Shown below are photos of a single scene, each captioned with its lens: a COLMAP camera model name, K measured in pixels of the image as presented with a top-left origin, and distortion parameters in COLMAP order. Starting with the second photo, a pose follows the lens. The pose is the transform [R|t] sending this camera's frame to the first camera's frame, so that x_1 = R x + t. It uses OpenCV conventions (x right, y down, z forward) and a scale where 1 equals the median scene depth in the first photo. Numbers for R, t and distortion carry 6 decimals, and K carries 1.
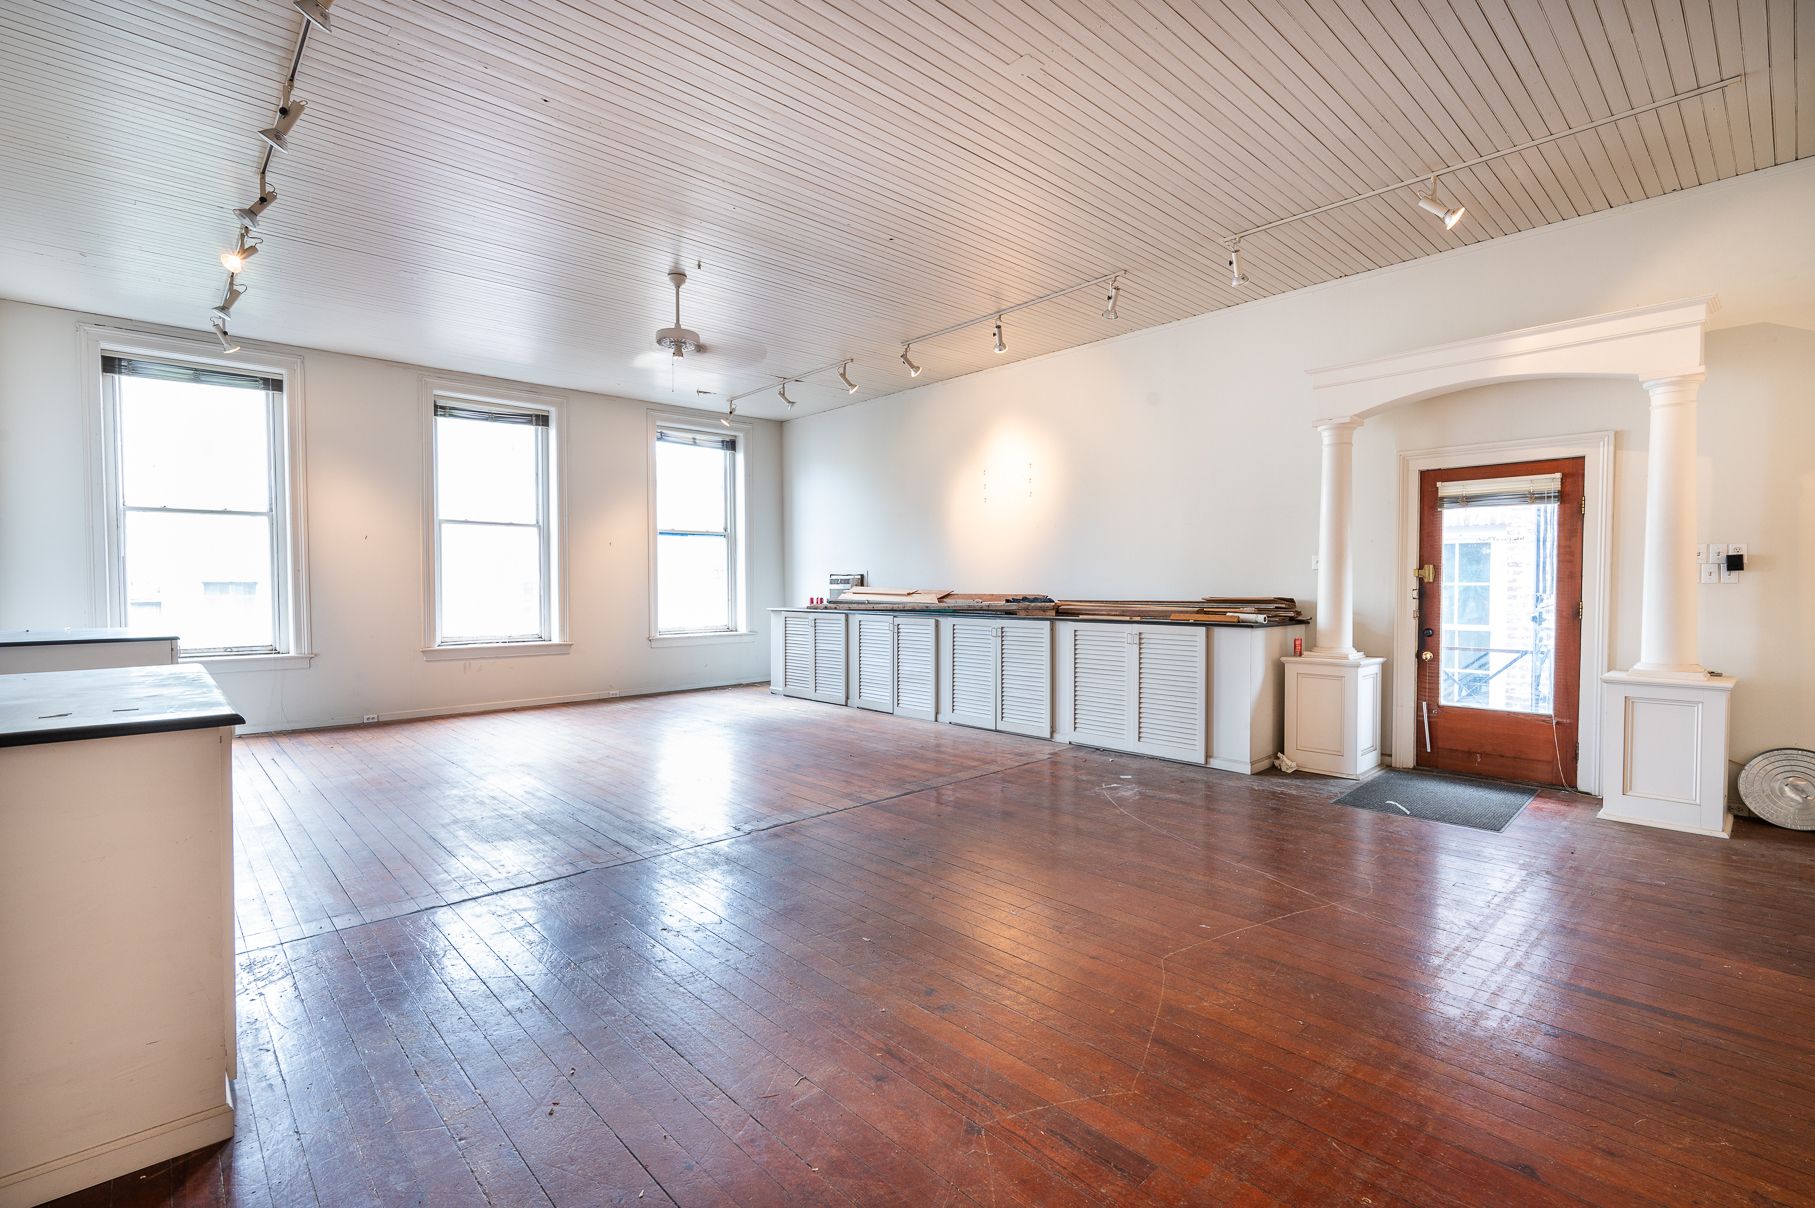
lens RADIAL K [[823.5, 0, 915.0], [0, 823.5, 605.7], [0, 0, 1]] dist [0.000521, 0.000204]
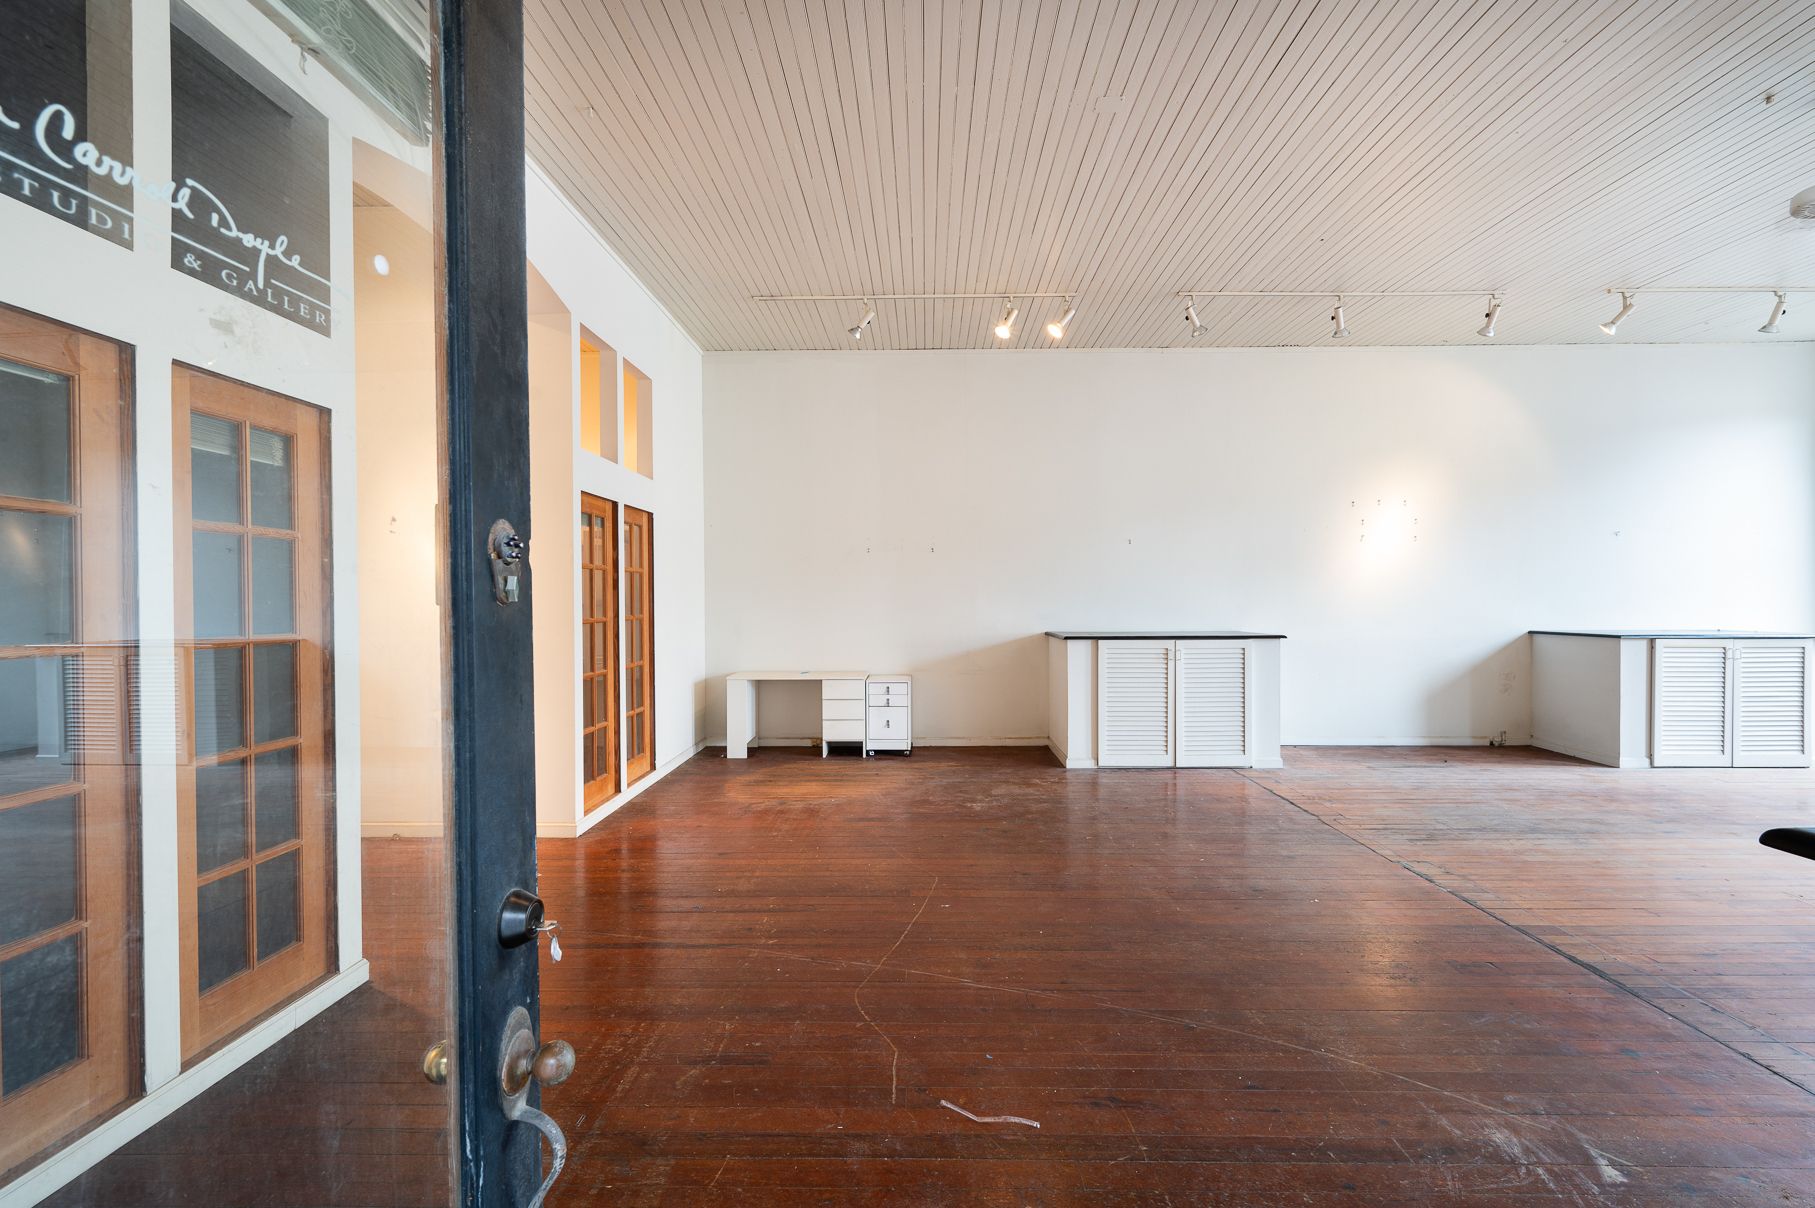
lens RADIAL K [[823.5, 0, 915.0], [0, 823.5, 605.7], [0, 0, 1]] dist [0.000521, 0.000204]
pose [[-0.690678, 0.015945, -0.722986, 0.750363], [-0.007384, 0.999549, 0.029099, -0.036797], [0.723124, 0.025437, -0.690249, 1.090780]]
